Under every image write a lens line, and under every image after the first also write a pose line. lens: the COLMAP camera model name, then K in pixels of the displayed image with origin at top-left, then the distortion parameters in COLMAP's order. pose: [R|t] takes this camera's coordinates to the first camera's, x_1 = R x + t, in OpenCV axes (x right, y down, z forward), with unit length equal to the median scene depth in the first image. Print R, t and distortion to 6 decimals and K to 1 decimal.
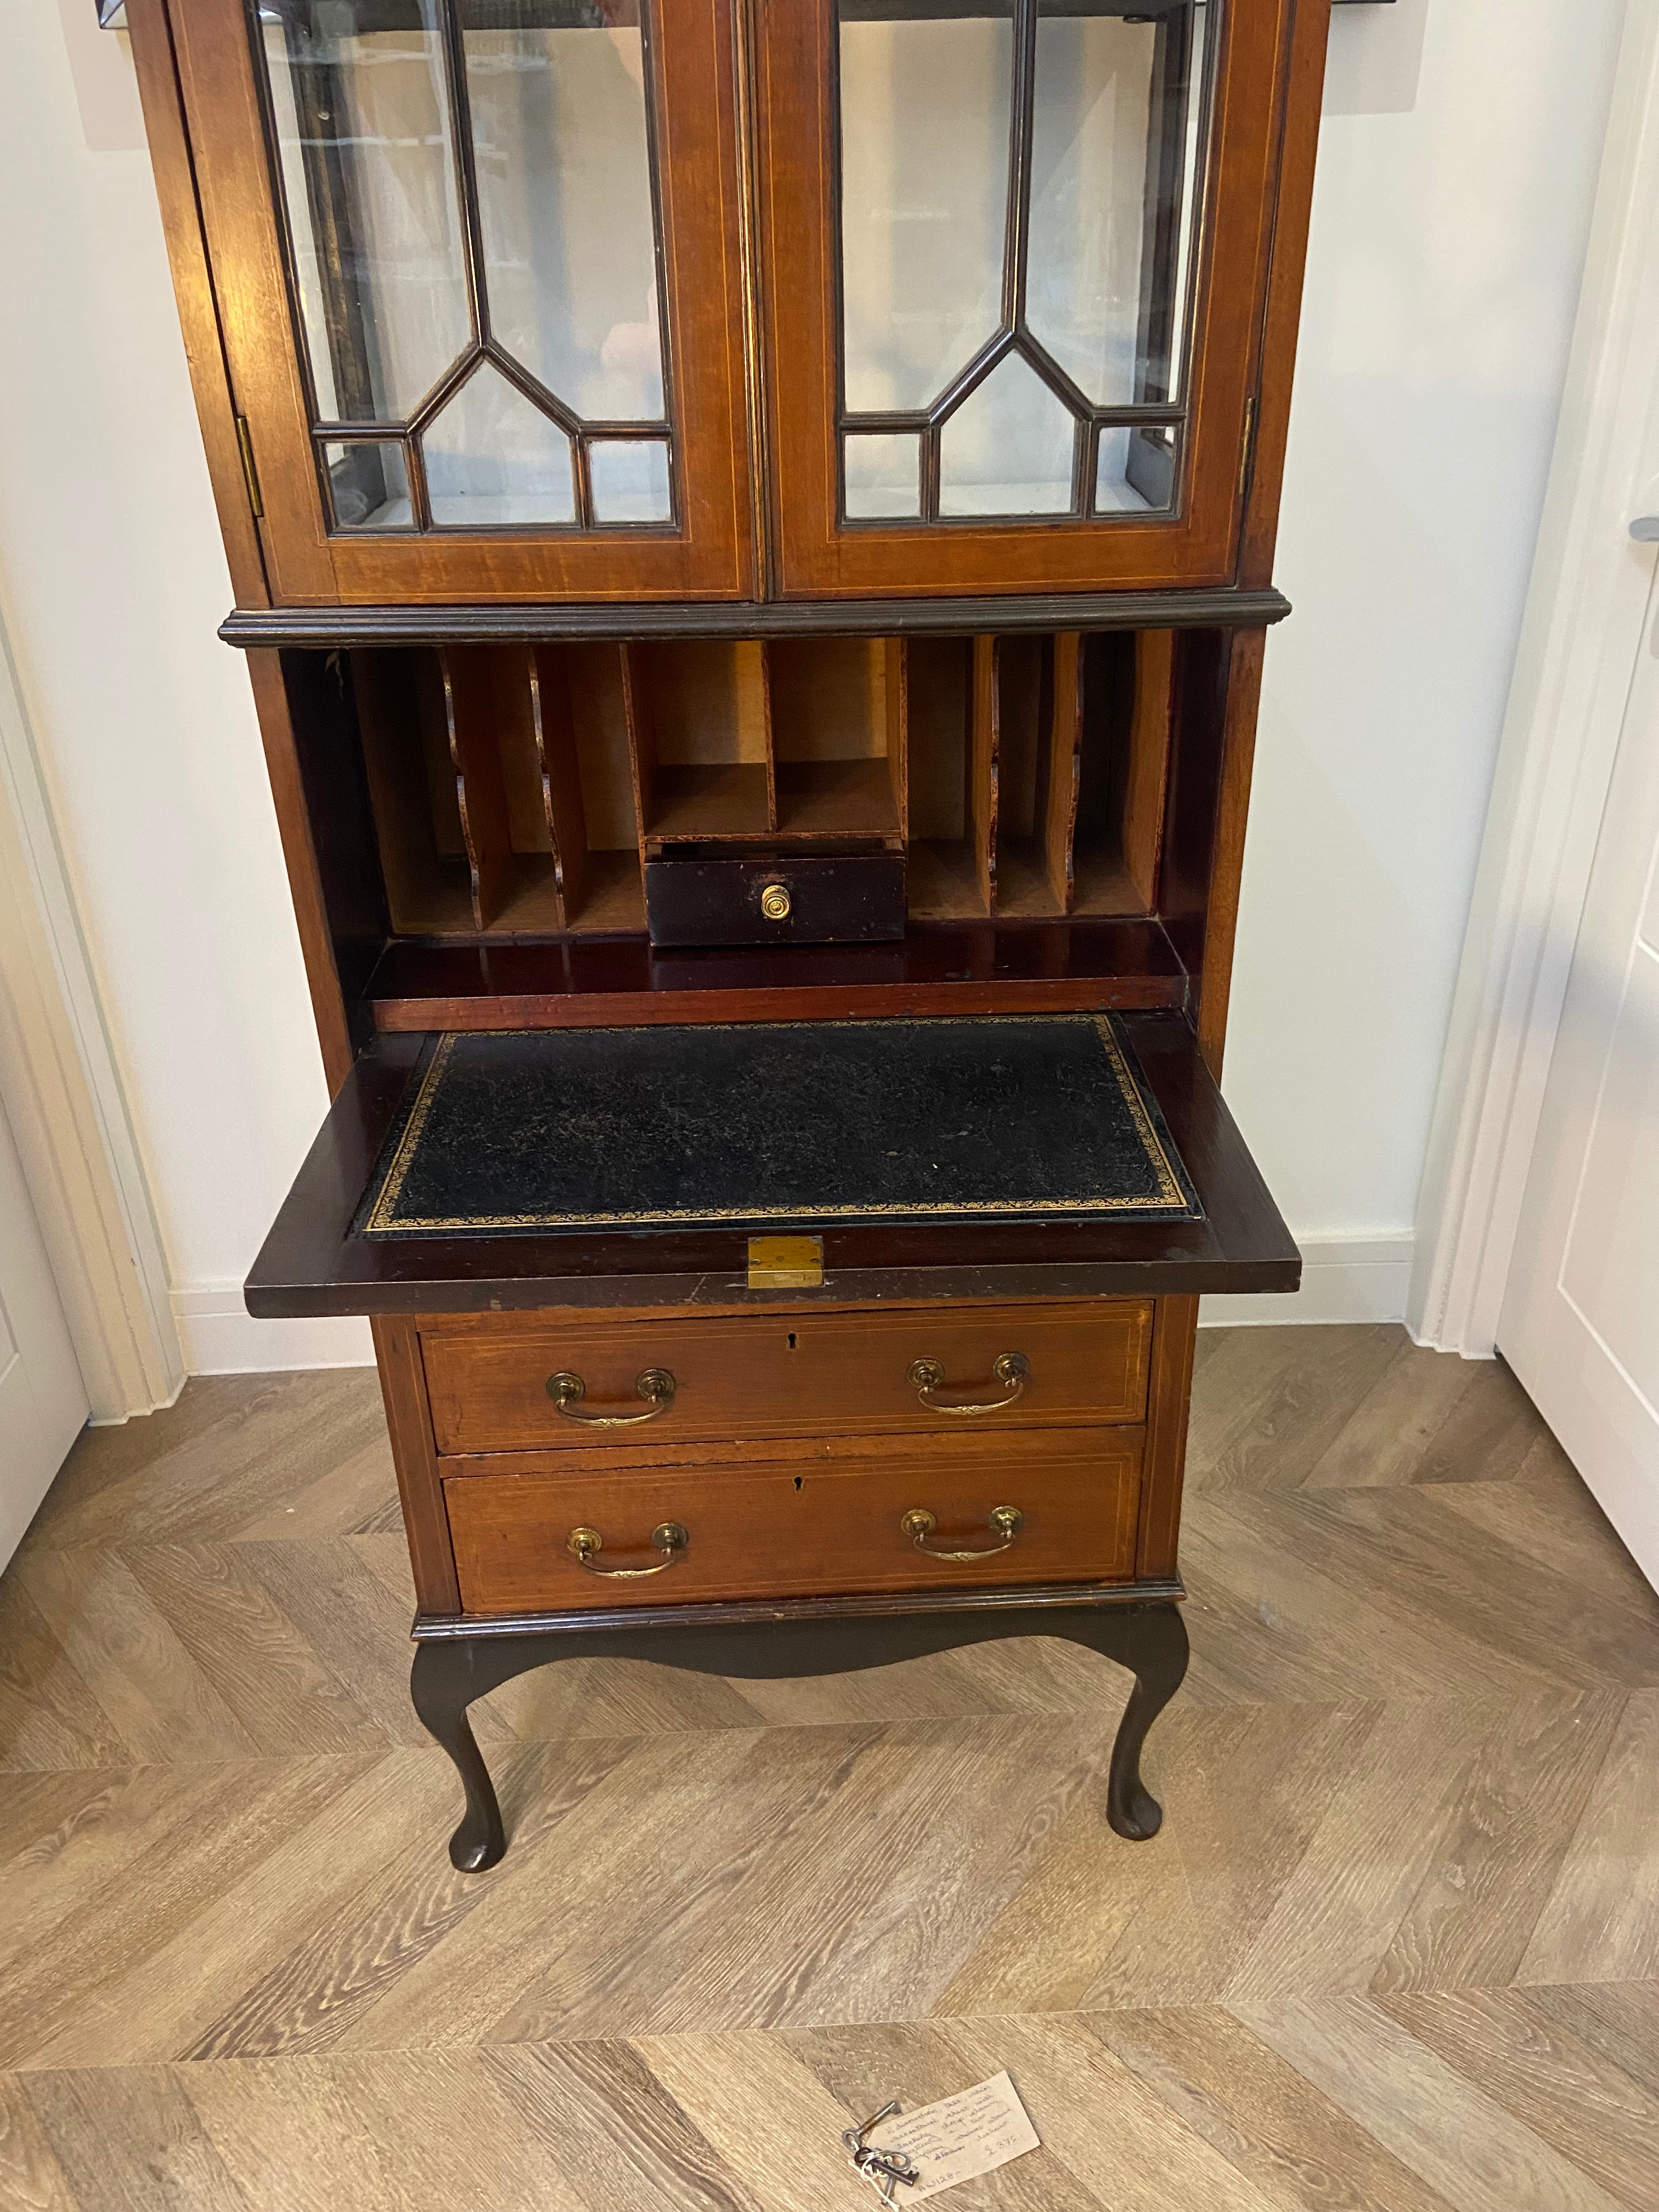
lens RADIAL K [[1671.6, 0, 866.3], [0, 1671.6, 1086.6], [0, 0, 1]] dist [0.118387, -0.159215]
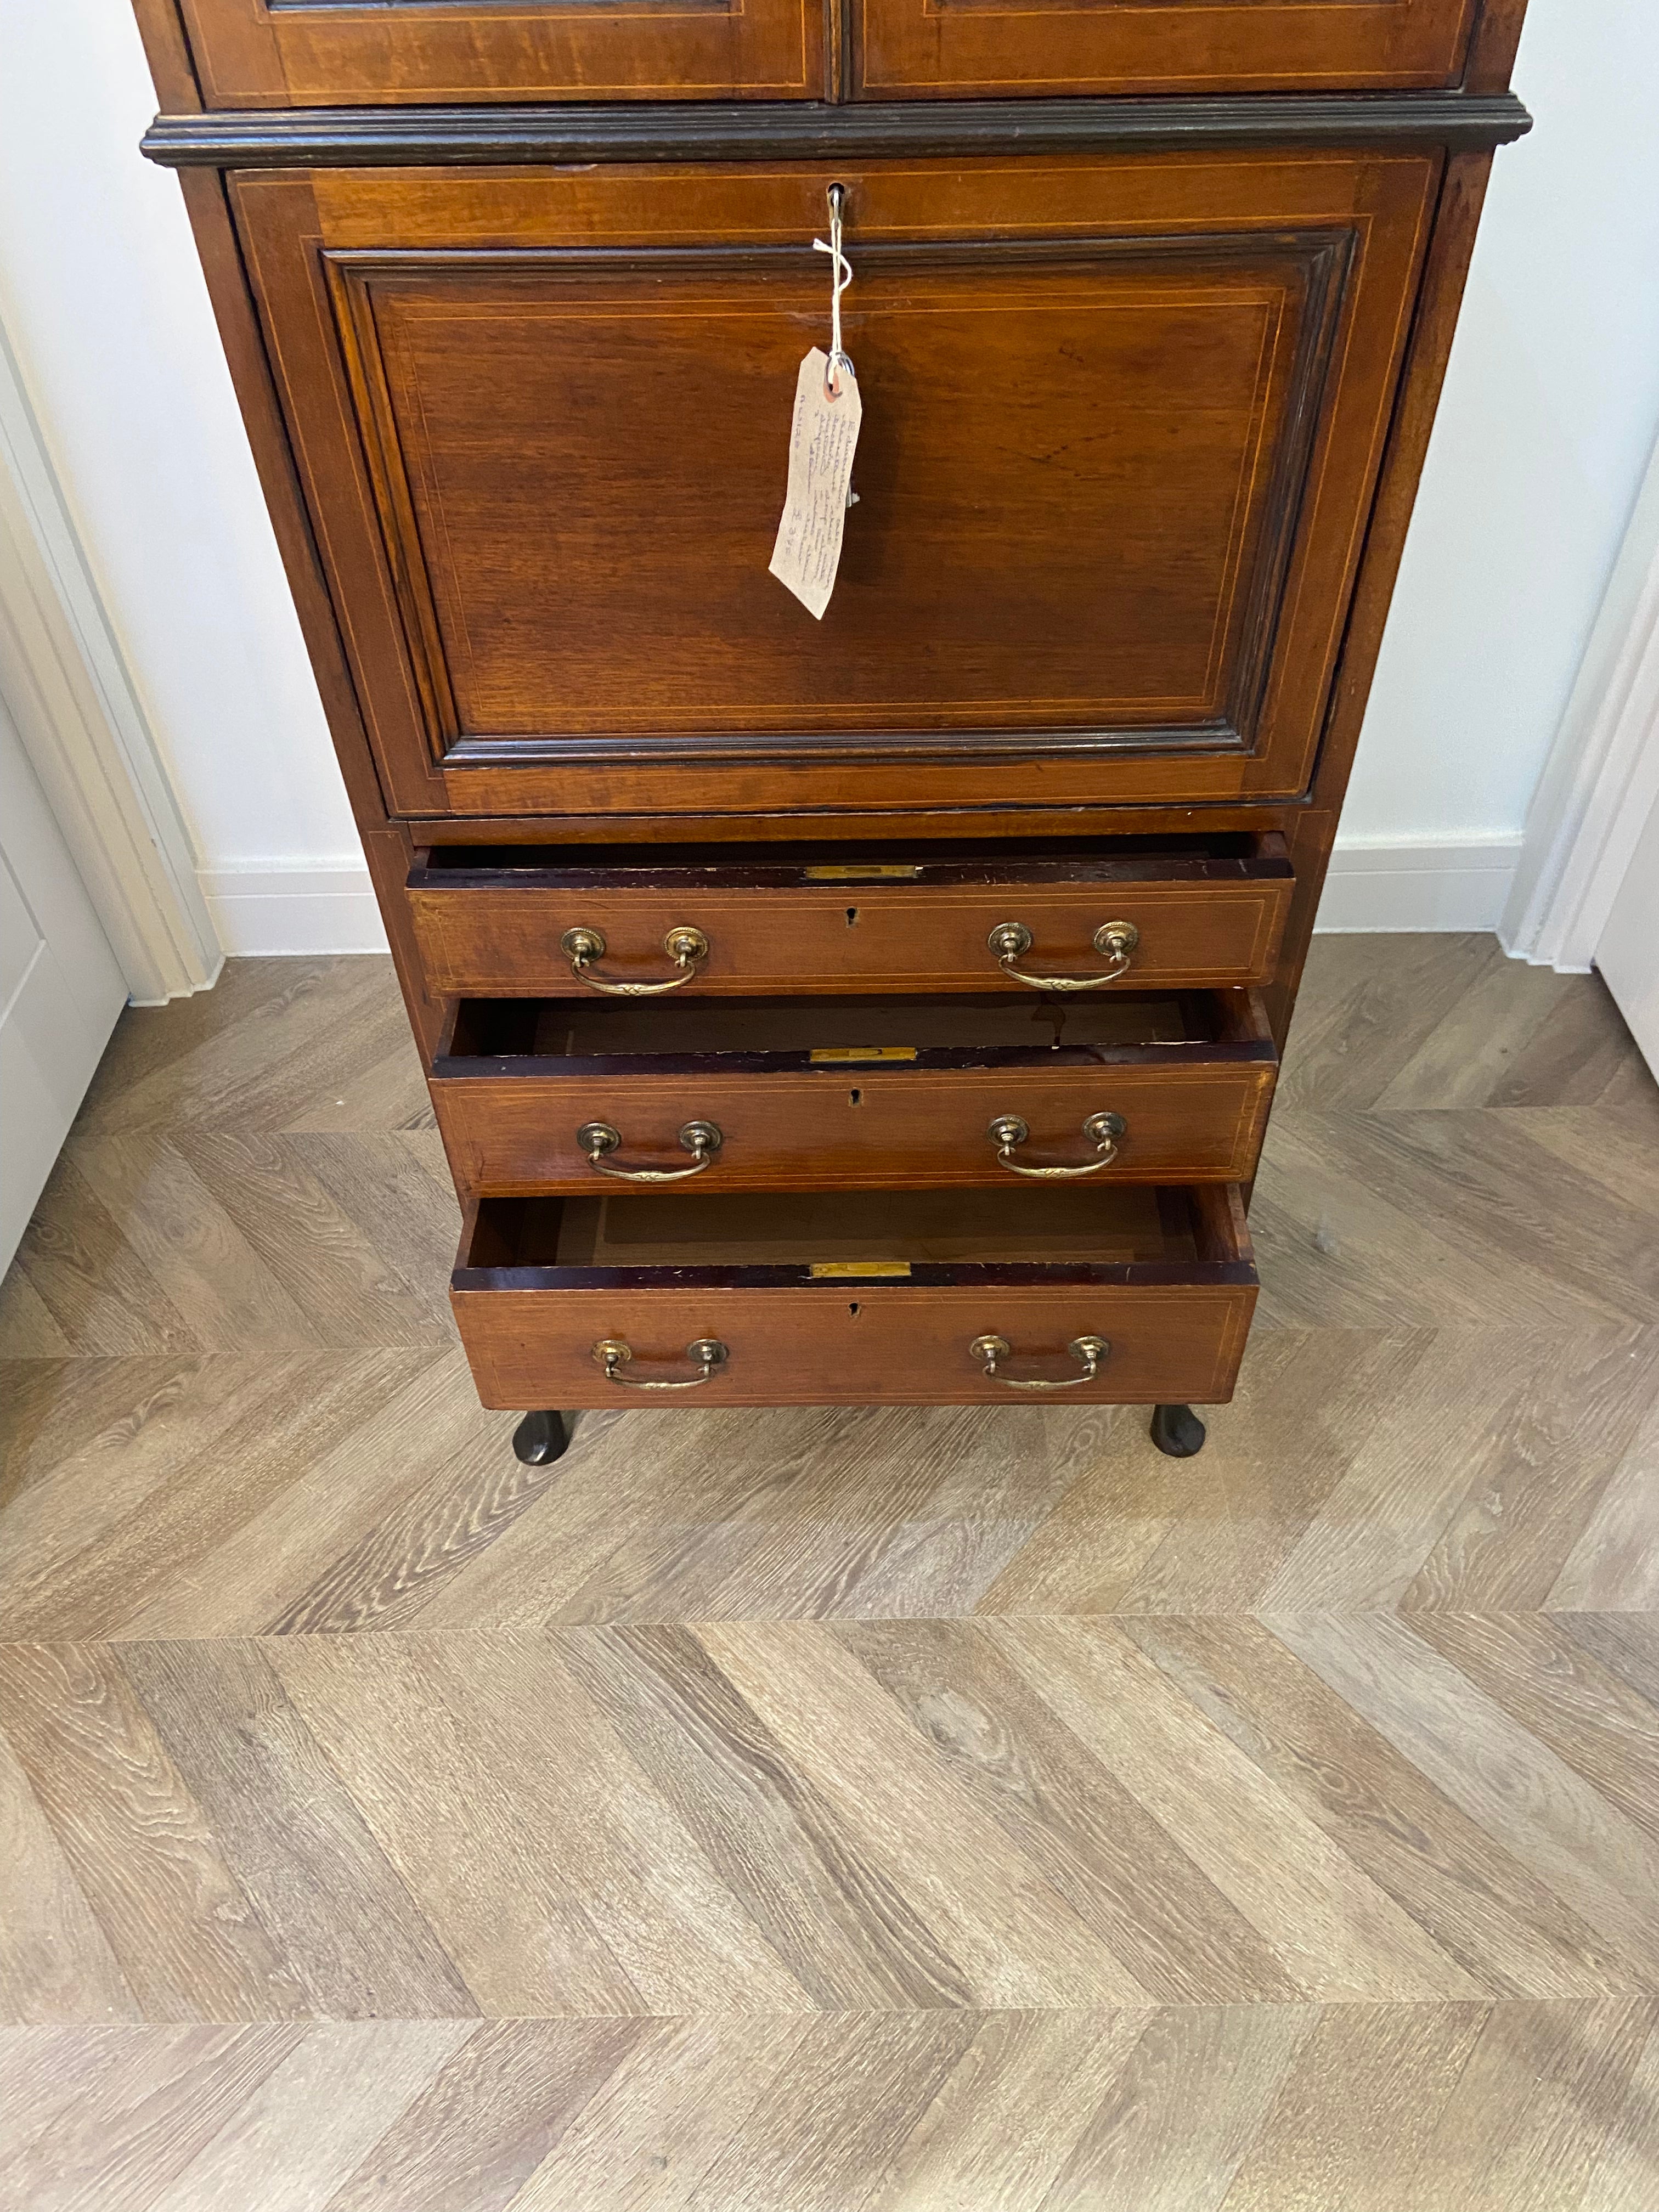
lens RADIAL K [[1668.8, 0, 863.6], [0, 1668.8, 1106.2], [0, 0, 1]] dist [0.120625, -0.156275]
pose [[0.999292, 0.027741, -0.025434, -0.011299], [-0.019169, 0.956725, 0.290363, -0.051789], [0.032389, -0.289669, 0.956579, 0.088801]]
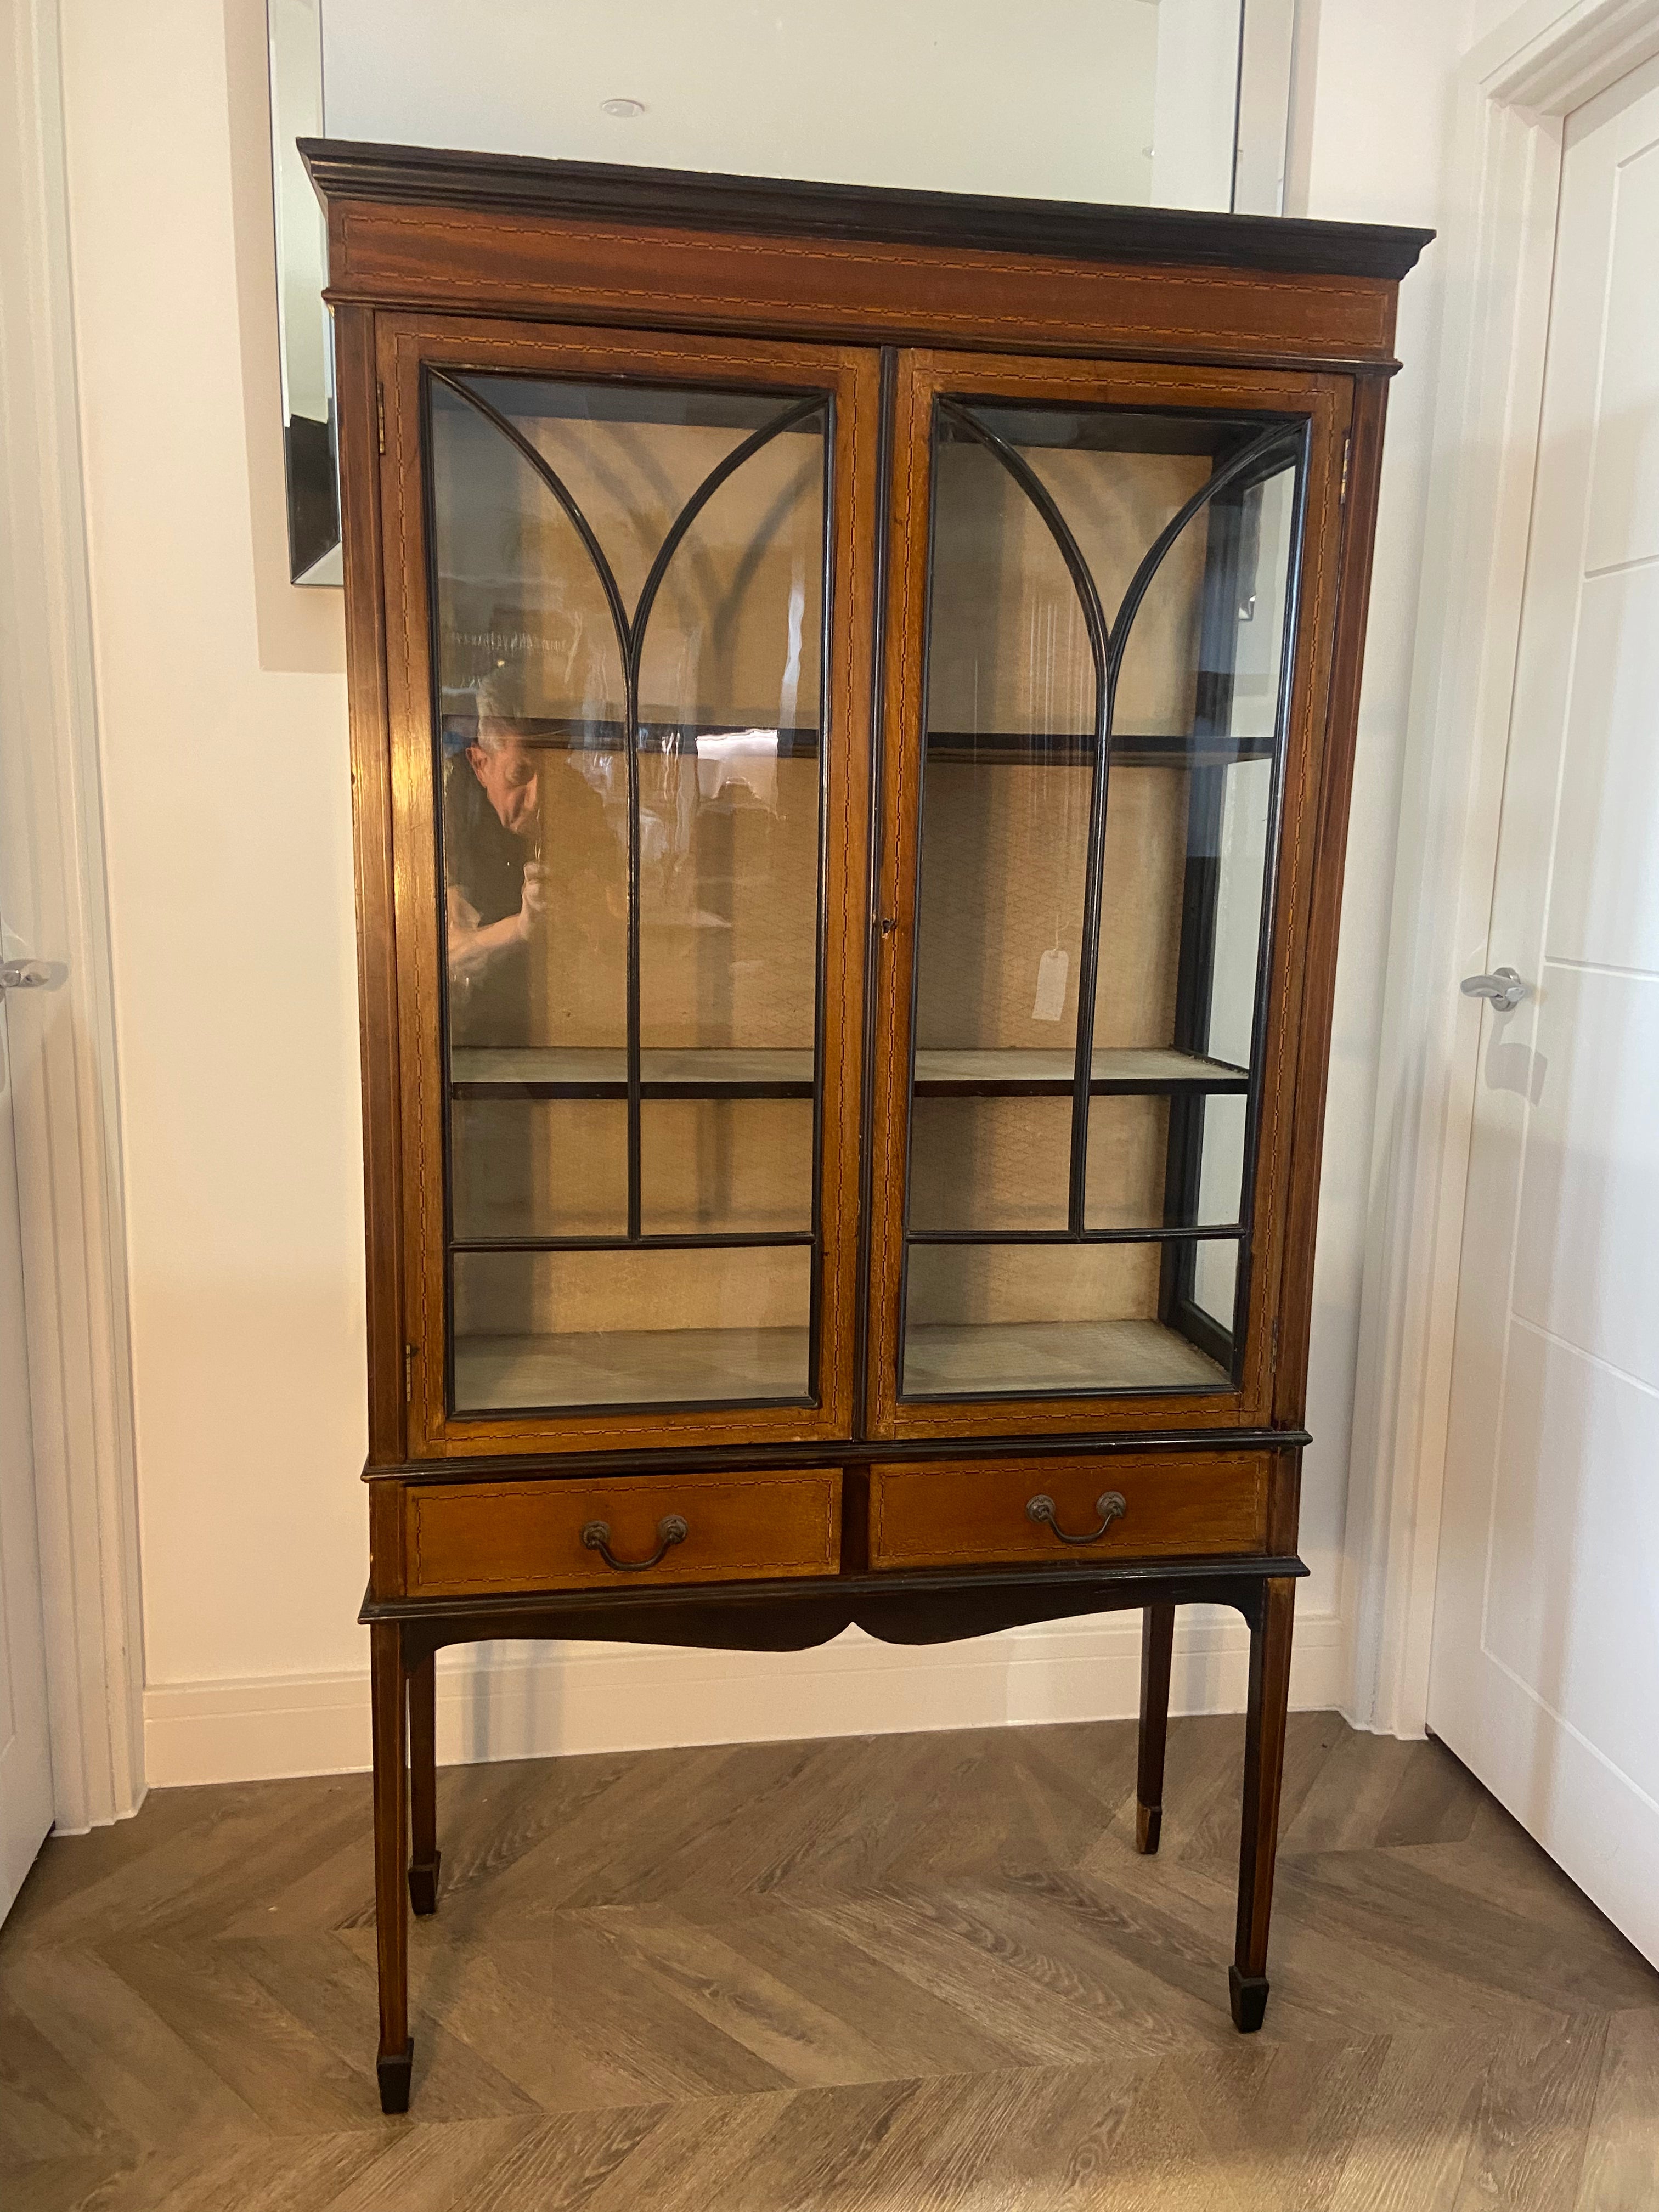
lens RADIAL K [[1695.4, 0, 858.0], [0, 1695.4, 1097.9], [0, 0, 1]] dist [0.030182, -0.041901]
pose [[0.993475, 0.018375, 0.112559, -0.162358], [0.018541, 0.947785, -0.318370, 0.164512], [-0.112531, 0.318380, 0.941260, -0.134118]]
